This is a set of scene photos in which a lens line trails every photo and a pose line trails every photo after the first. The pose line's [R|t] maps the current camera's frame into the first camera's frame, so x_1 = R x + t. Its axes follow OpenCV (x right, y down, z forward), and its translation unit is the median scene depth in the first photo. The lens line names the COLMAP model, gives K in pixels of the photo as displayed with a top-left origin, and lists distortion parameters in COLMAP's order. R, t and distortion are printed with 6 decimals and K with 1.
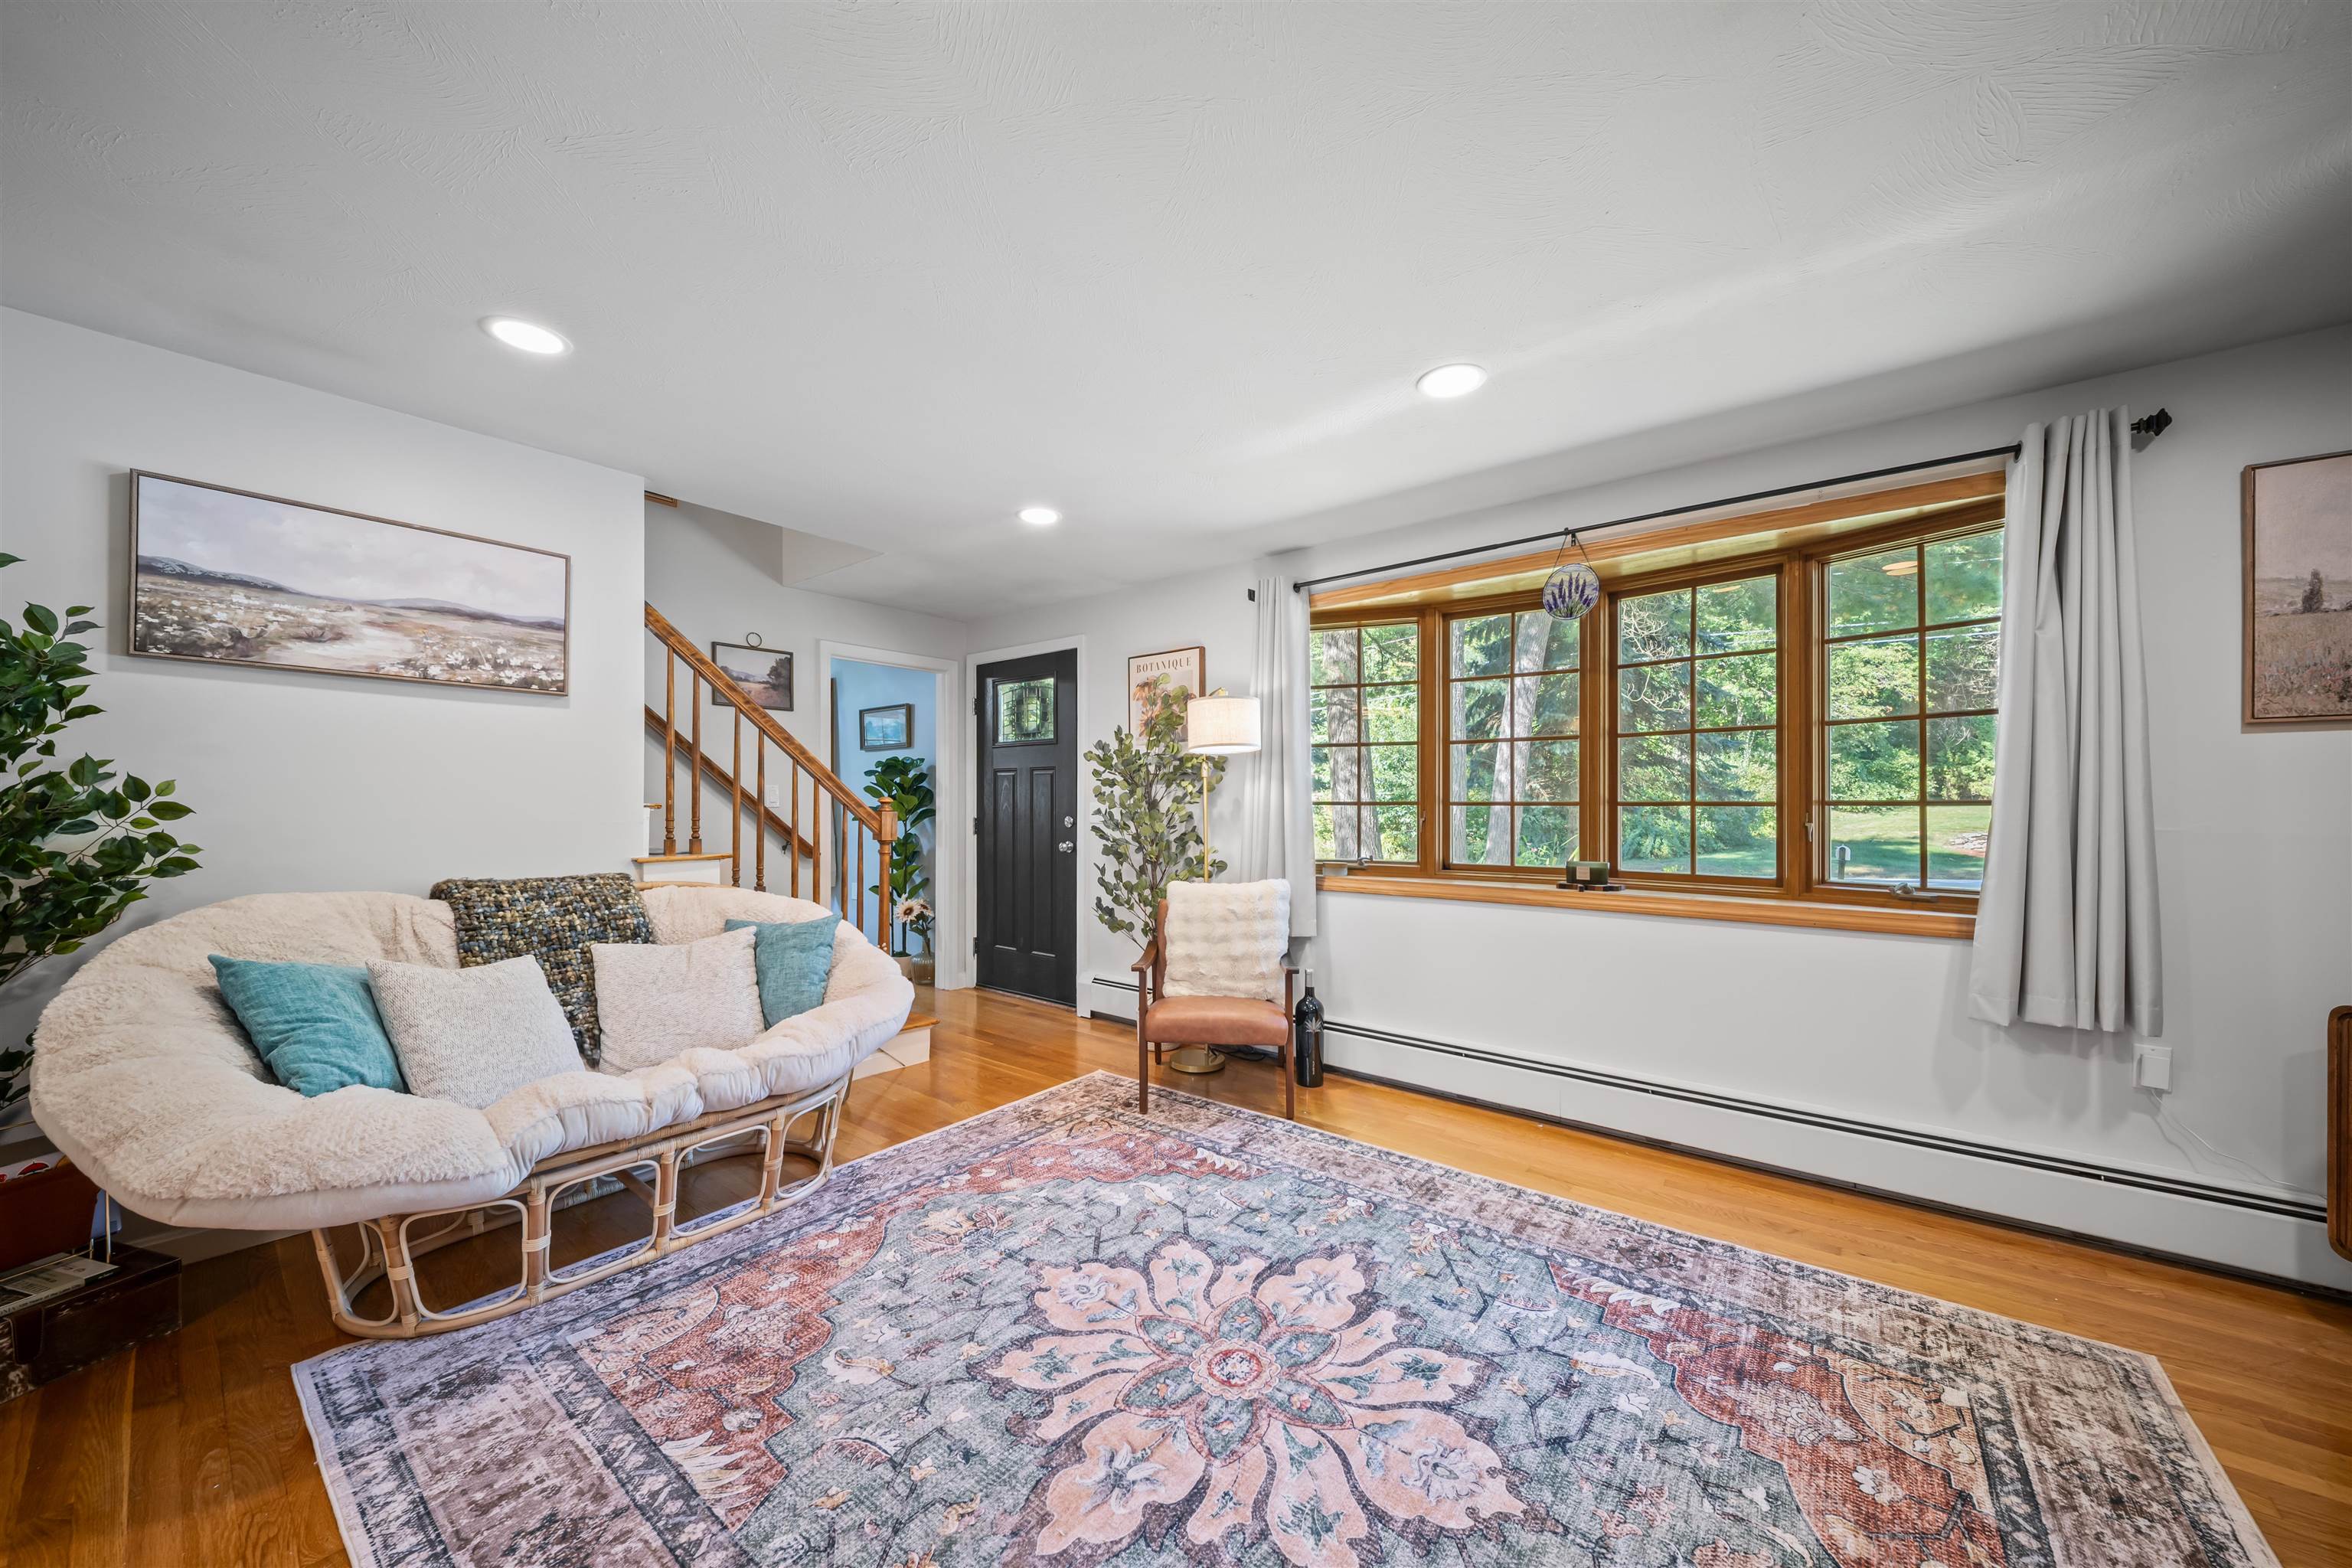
lens RADIAL K [[835.3, 0, 1171.7], [0, 835.3, 805.2], [0, 0, 1]] dist [0.007547, -0.005343]
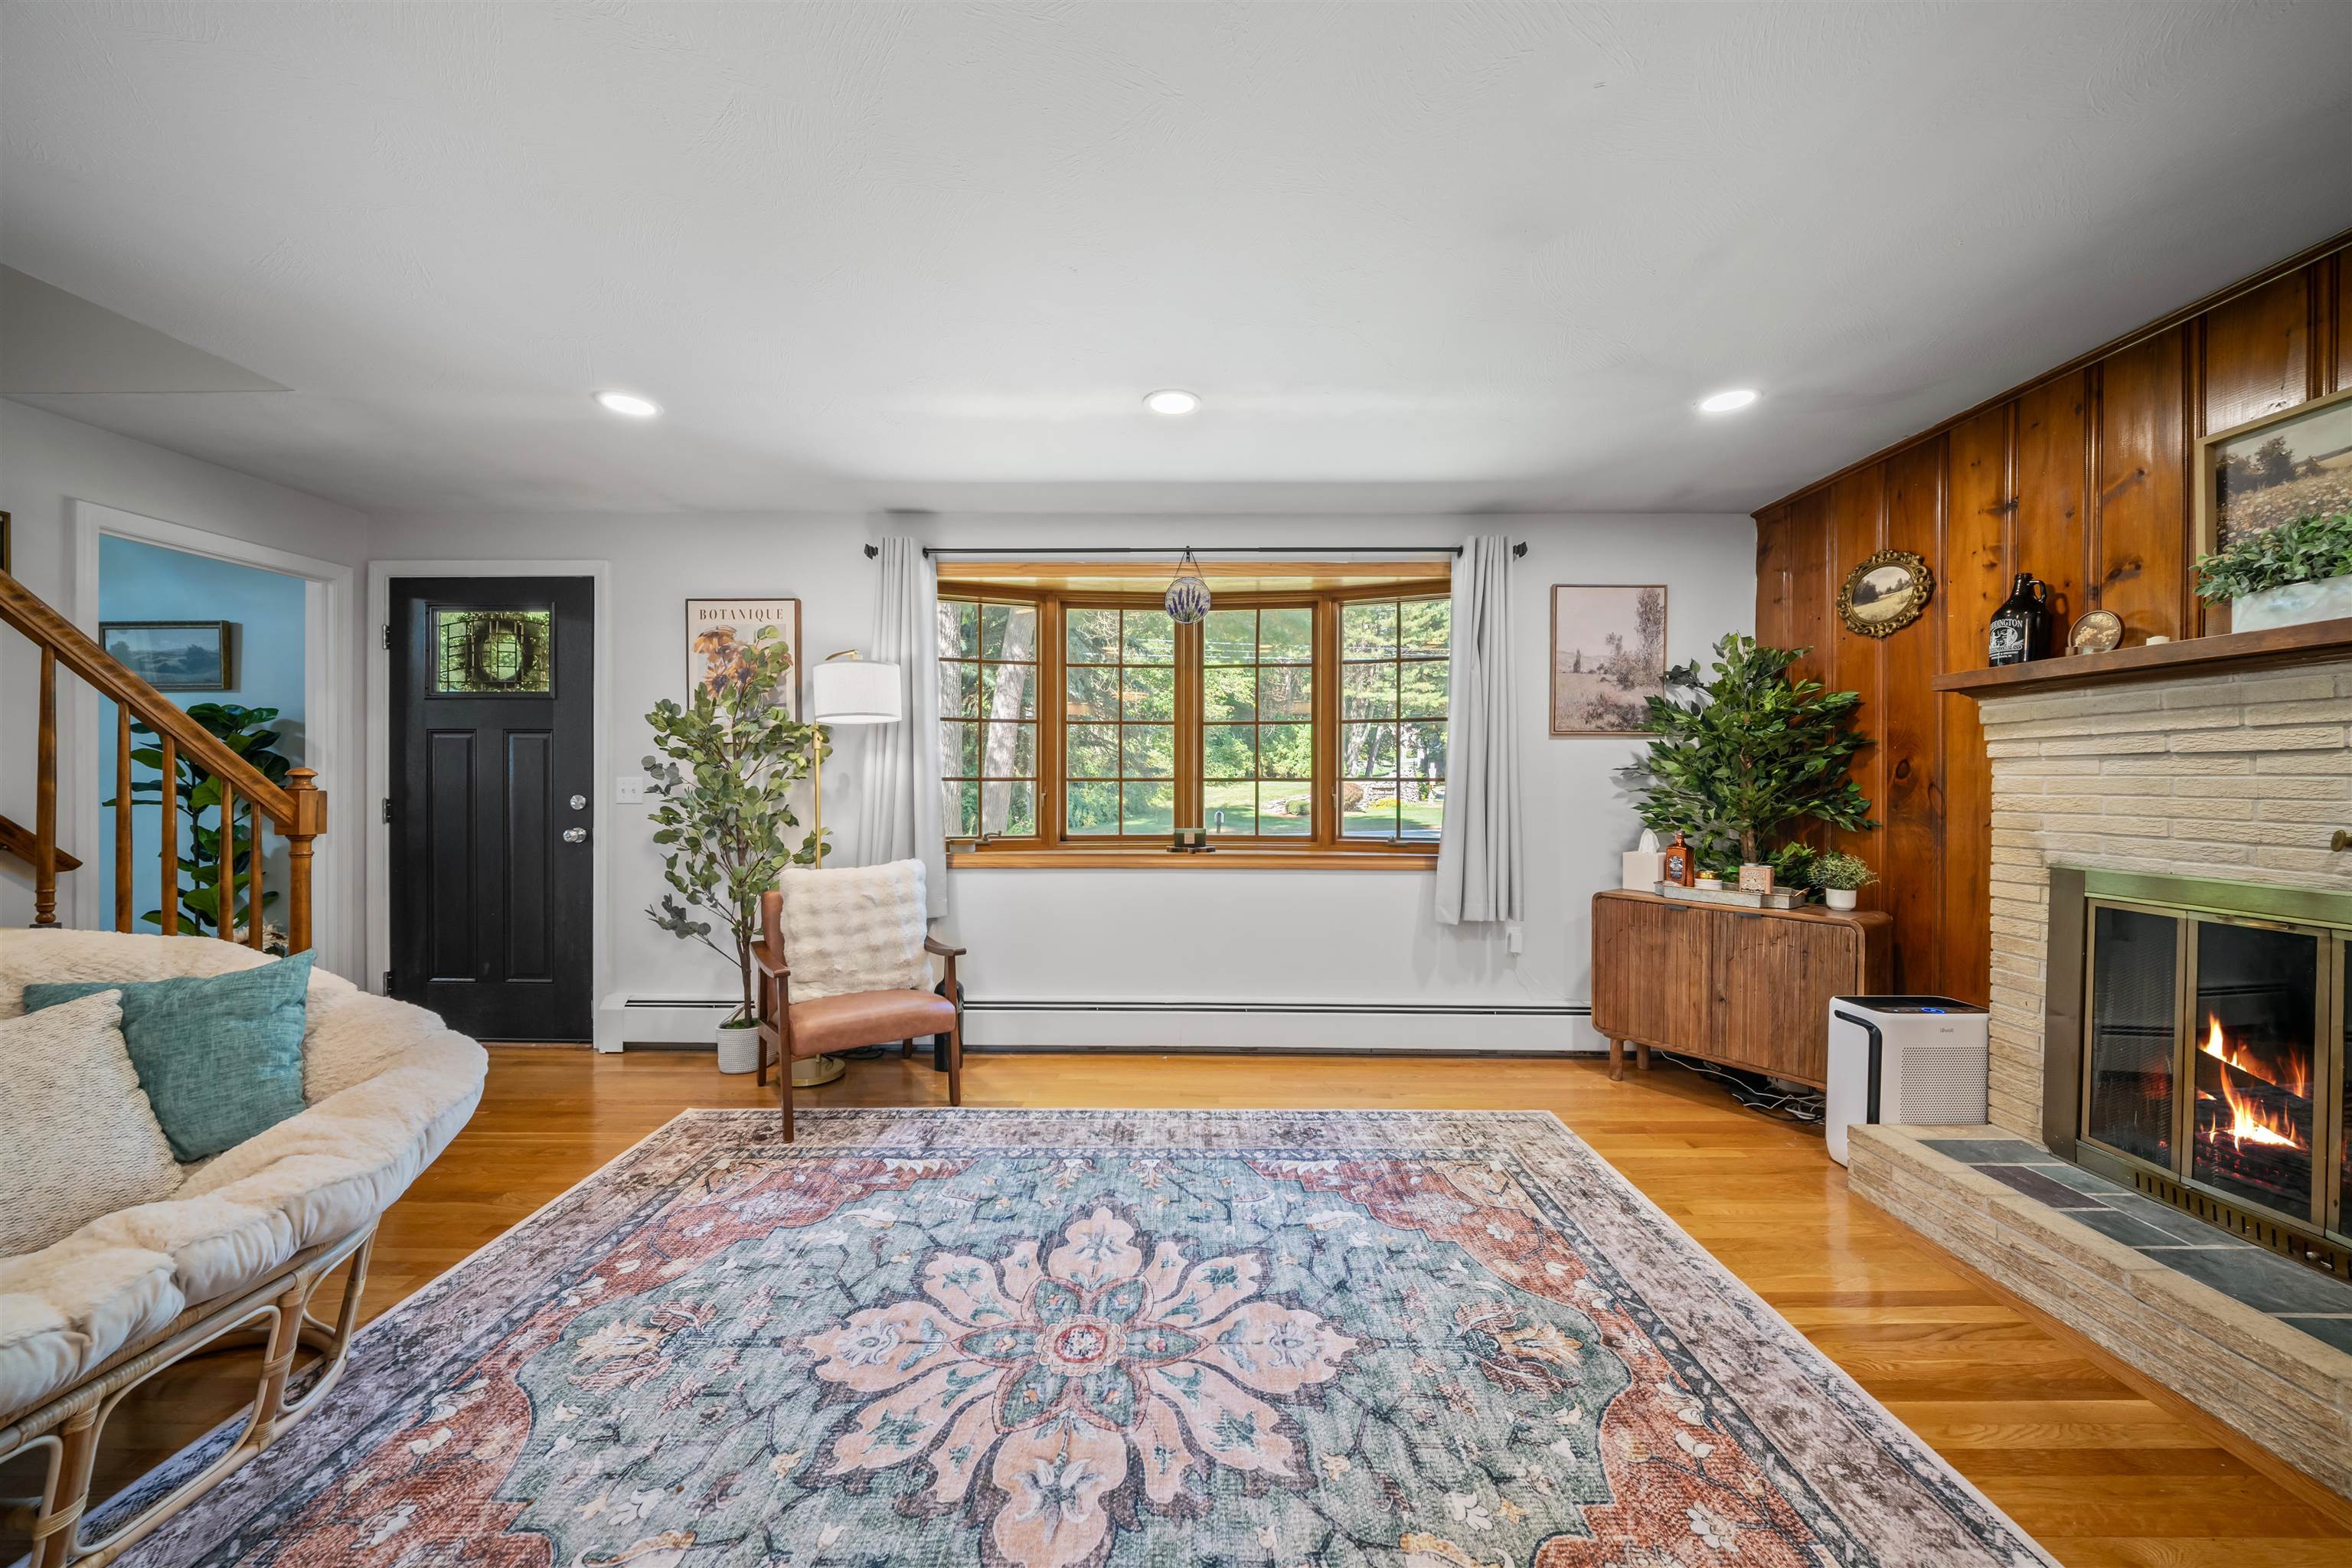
lens RADIAL K [[835.3, 0, 1182.5], [0, 835.3, 784.9], [0, 0, 1]] dist [0.007547, -0.005343]
pose [[0.782534, -0.002512, 0.622603, -0.267943], [-0.000896, 0.999986, 0.005160, -0.000927], [-0.622608, -0.004596, 0.782521, 0.086197]]
